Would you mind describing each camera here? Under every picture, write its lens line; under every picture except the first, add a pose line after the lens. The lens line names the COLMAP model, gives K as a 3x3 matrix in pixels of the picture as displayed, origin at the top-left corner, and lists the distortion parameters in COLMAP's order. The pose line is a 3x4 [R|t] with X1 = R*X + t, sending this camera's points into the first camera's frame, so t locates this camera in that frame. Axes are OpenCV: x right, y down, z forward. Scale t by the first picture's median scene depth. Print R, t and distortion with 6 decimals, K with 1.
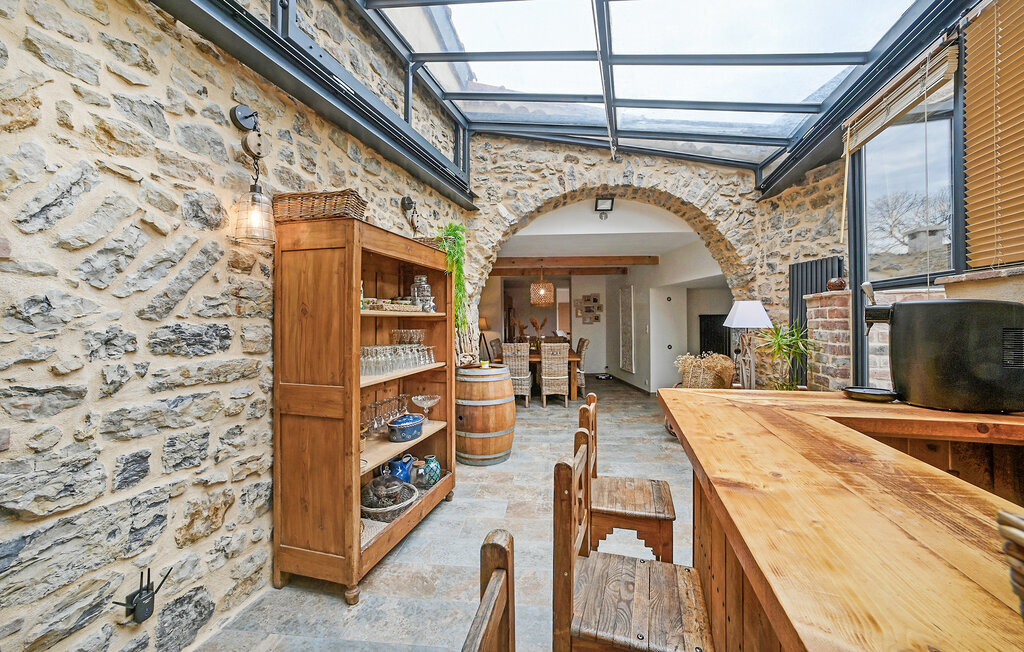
lens RADIAL K [[416.0, 0, 515.8], [0, 416.0, 311.4], [0, 0, 1]] dist [-0.044347, 0.027945]
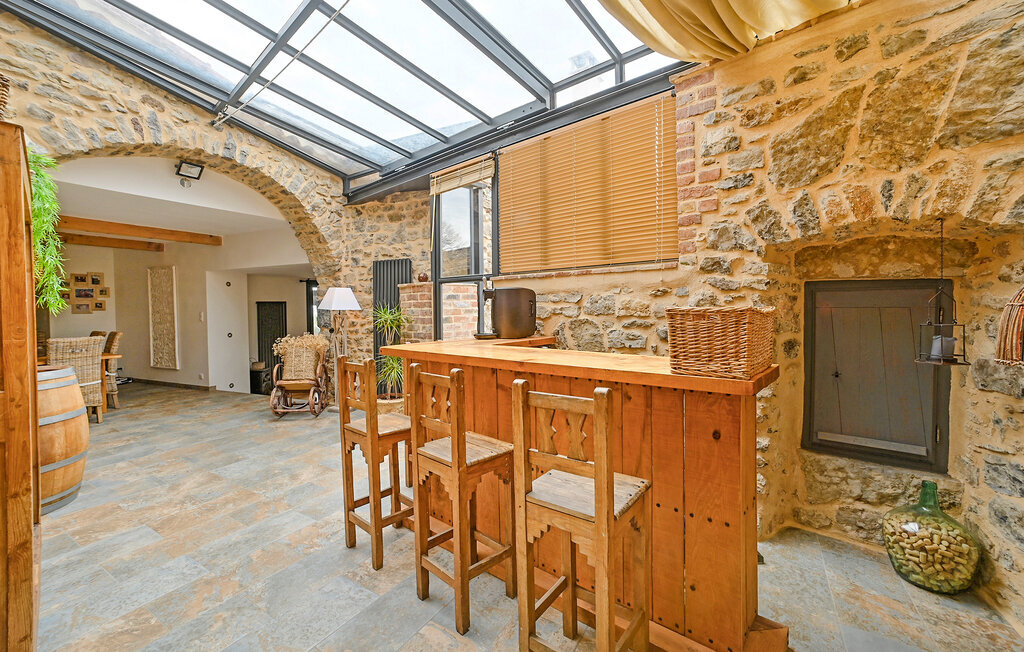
lens RADIAL K [[416.0, 0, 515.8], [0, 416.0, 311.4], [0, 0, 1]] dist [-0.044347, 0.027945]
pose [[0.445168, -0.011673, 0.895371, -0.272912], [-0.007687, 0.999828, 0.016856, 0.018469], [-0.895414, -0.014386, 0.445002, 0.006714]]
